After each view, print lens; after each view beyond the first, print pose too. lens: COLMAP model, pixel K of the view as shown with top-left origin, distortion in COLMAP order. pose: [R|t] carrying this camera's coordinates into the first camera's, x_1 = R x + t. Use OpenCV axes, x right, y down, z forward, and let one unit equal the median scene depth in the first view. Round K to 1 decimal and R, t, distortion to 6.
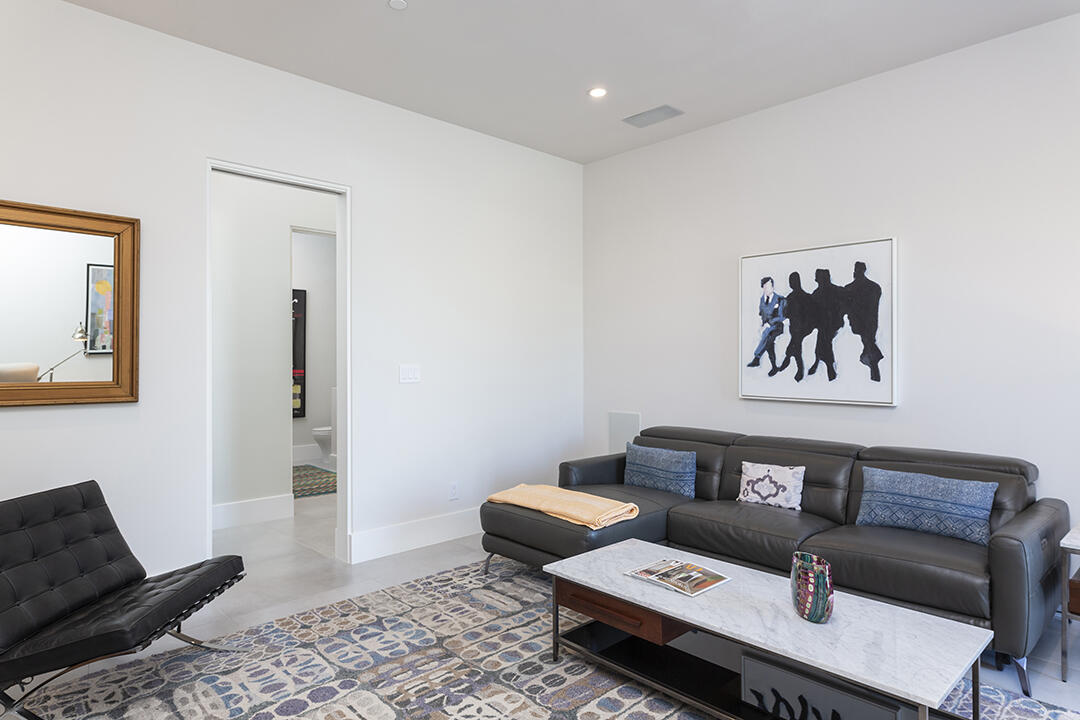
lens RADIAL K [[624.6, 0, 543.0], [0, 624.6, 363.4], [0, 0, 1]] dist [-0.001348, -0.001976]
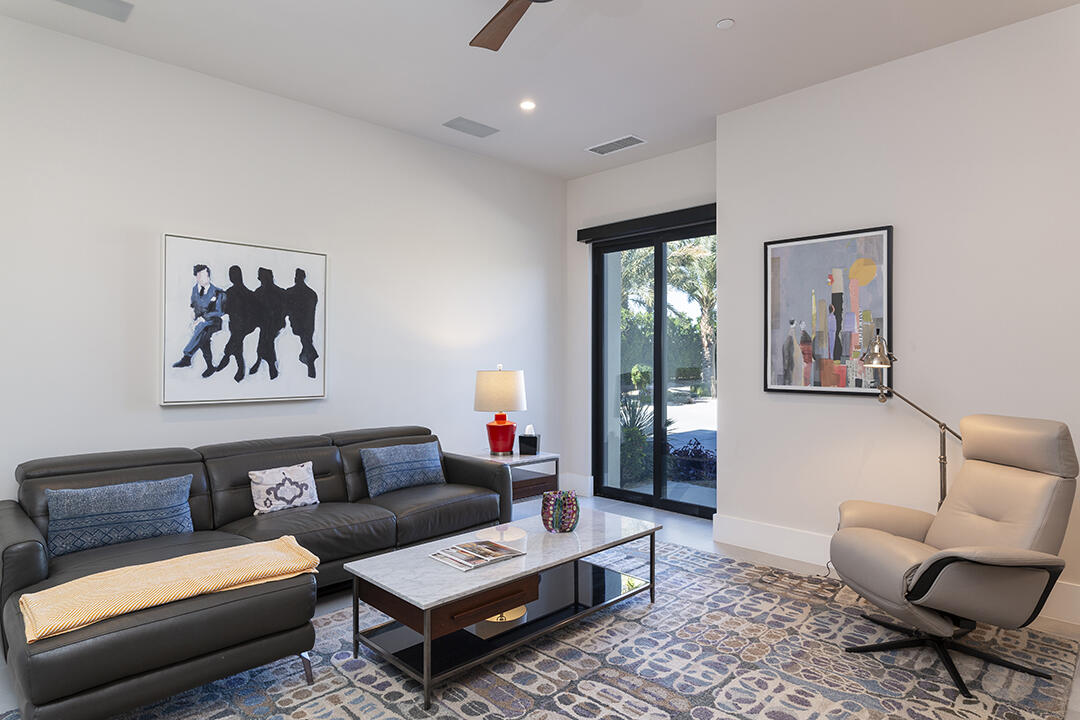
lens RADIAL K [[624.6, 0, 541.1], [0, 624.6, 351.6], [0, 0, 1]] dist [-0.001348, -0.001976]
pose [[-0.022132, 0.013652, 0.999662, -0.585085], [0.009503, 0.999864, -0.013444, 0.000557], [-0.999710, 0.009202, -0.022259, 0.596496]]
